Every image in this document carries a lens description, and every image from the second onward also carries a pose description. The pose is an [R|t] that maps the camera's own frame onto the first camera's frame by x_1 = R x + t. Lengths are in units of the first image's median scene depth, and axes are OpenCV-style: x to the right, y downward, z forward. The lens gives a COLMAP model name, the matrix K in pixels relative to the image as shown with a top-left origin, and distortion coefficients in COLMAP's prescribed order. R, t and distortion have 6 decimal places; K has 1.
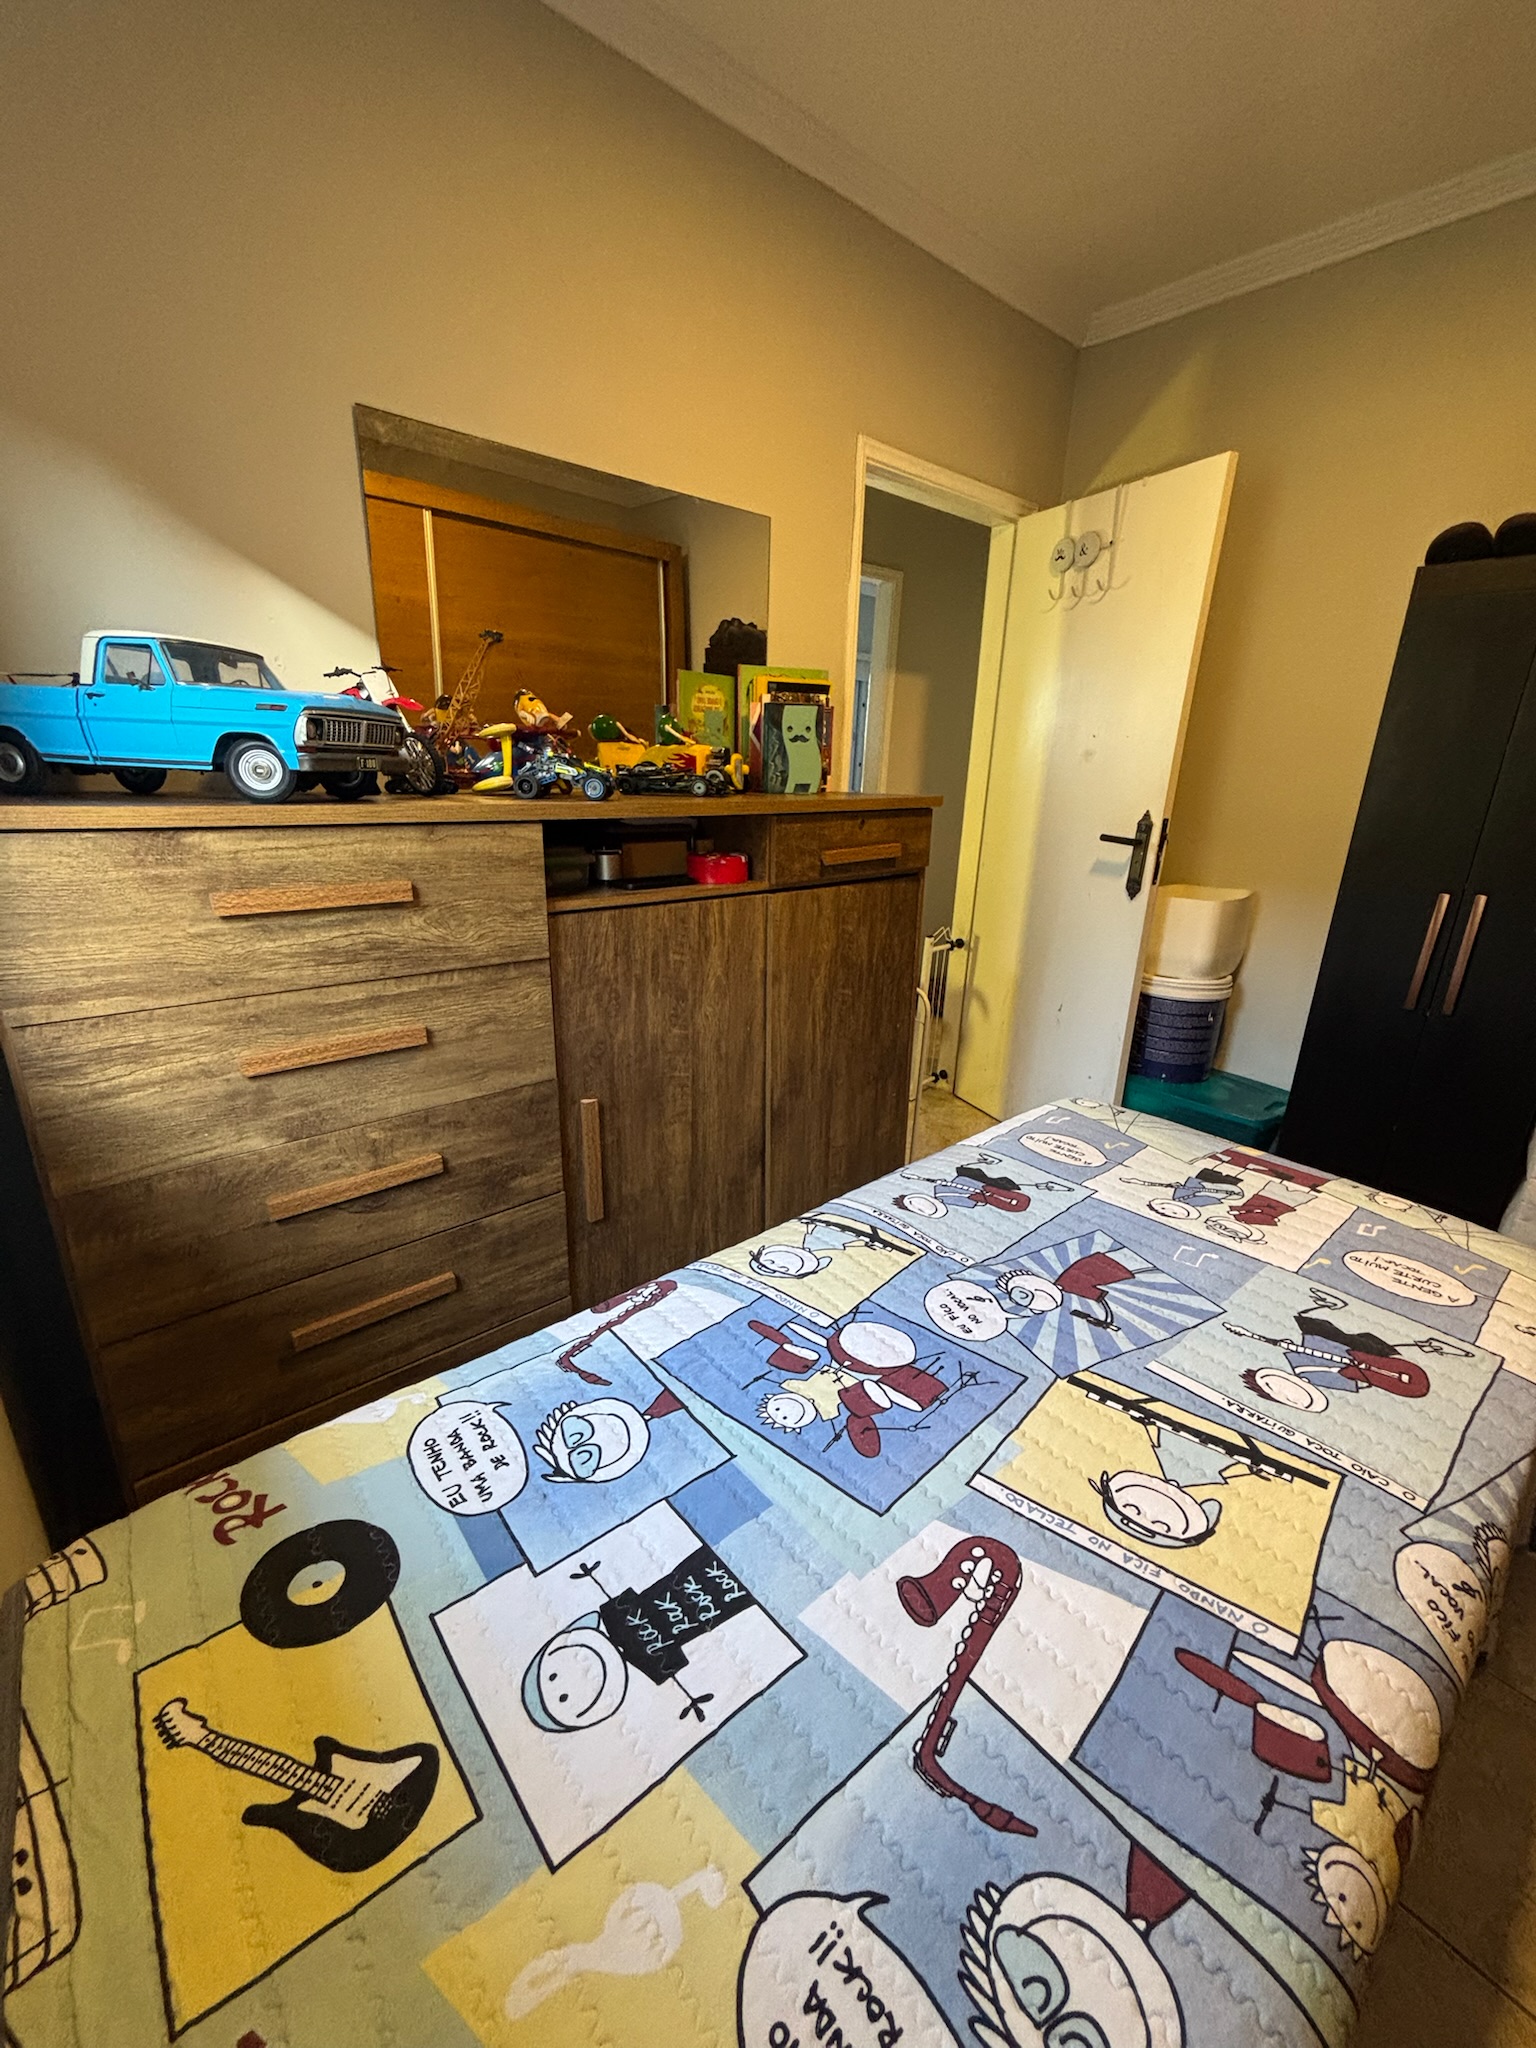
lens RADIAL K [[820.4, 0, 768.0], [0, 820.4, 1024.0], [0, 0, 1]] dist [0.016263, -0.000191]
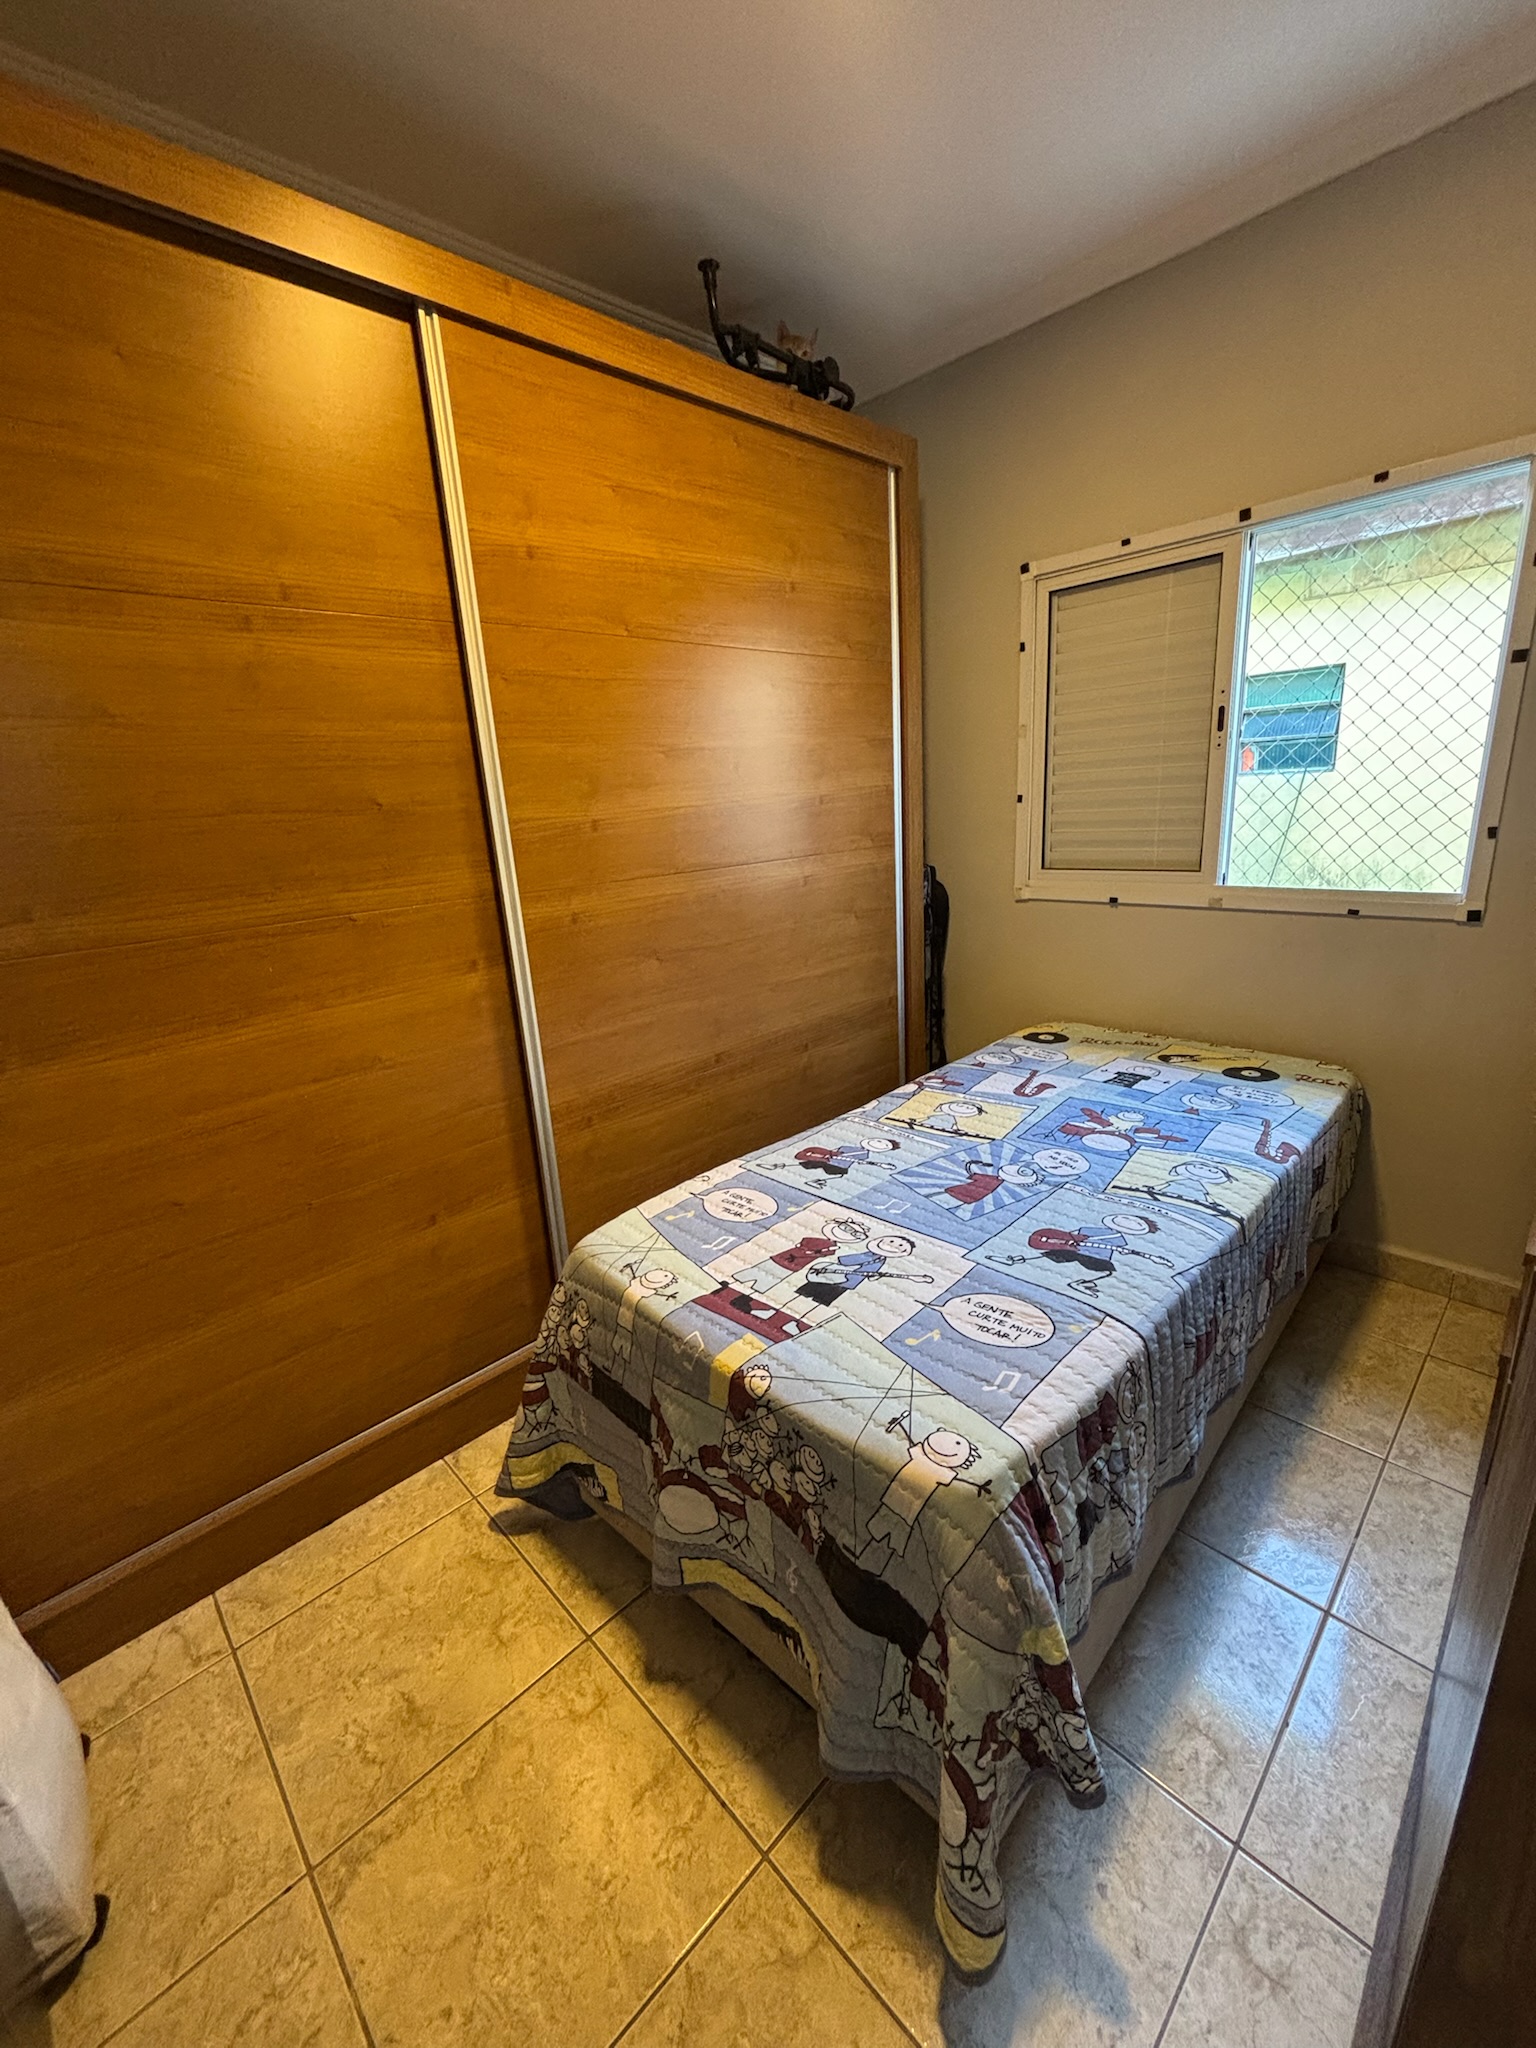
lens RADIAL K [[824.7, 0, 768.0], [0, 824.7, 1024.0], [0, 0, 1]] dist [-0.001138, -0.000042]
pose [[-0.997661, 0.036526, -0.057787, 0.830823], [-0.001781, 0.831127, 0.556080, -0.684947], [0.068340, 0.554882, -0.829118, 2.019104]]
